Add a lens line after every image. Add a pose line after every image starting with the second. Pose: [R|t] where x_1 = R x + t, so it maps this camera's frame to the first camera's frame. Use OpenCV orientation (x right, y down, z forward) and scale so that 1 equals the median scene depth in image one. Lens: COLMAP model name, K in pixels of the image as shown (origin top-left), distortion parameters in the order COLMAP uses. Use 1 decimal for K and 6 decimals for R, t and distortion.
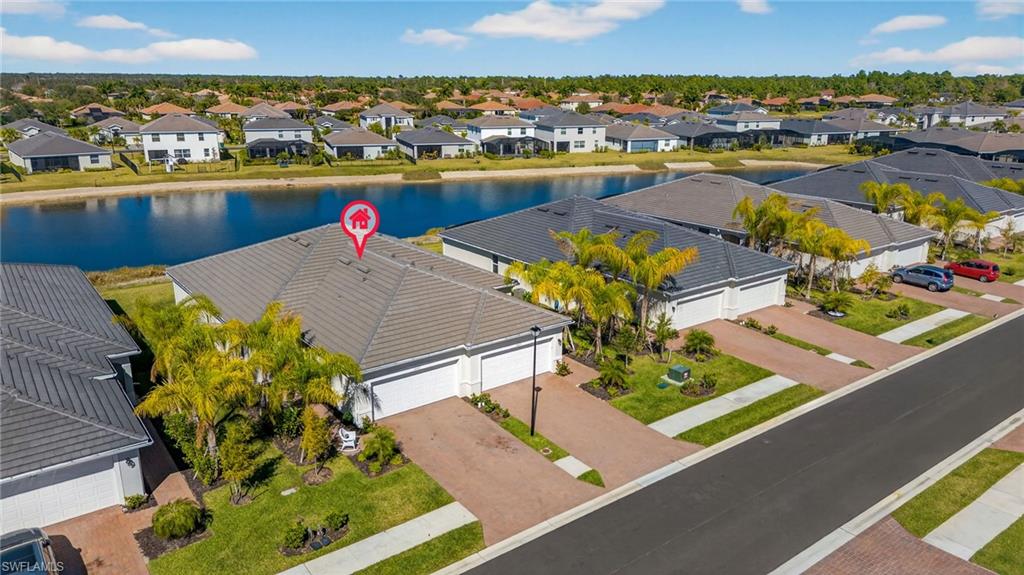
lens RADIAL K [[700.0, 0, 510.6], [0, 700.0, 285.8], [0, 0, 1]] dist [0.047074, -0.000441]
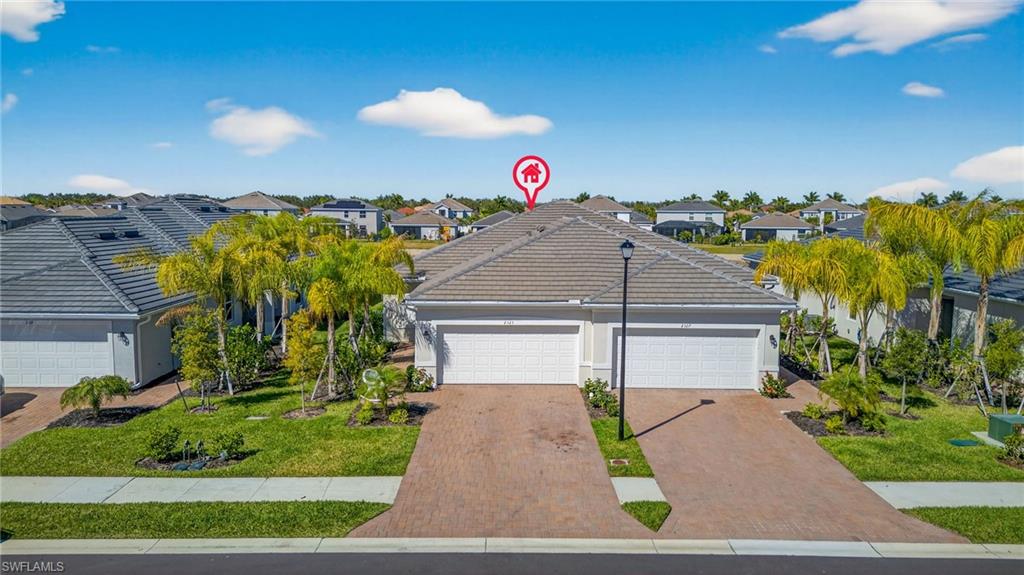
lens RADIAL K [[700.0, 0, 513.5], [0, 700.0, 287.7], [0, 0, 1]] dist [0.047074, -0.000441]
pose [[0.808805, 0.069675, -0.583934, 0.283842], [-0.162875, 0.980653, -0.108586, 0.162195], [0.565071, 0.182933, 0.804506, 0.442292]]
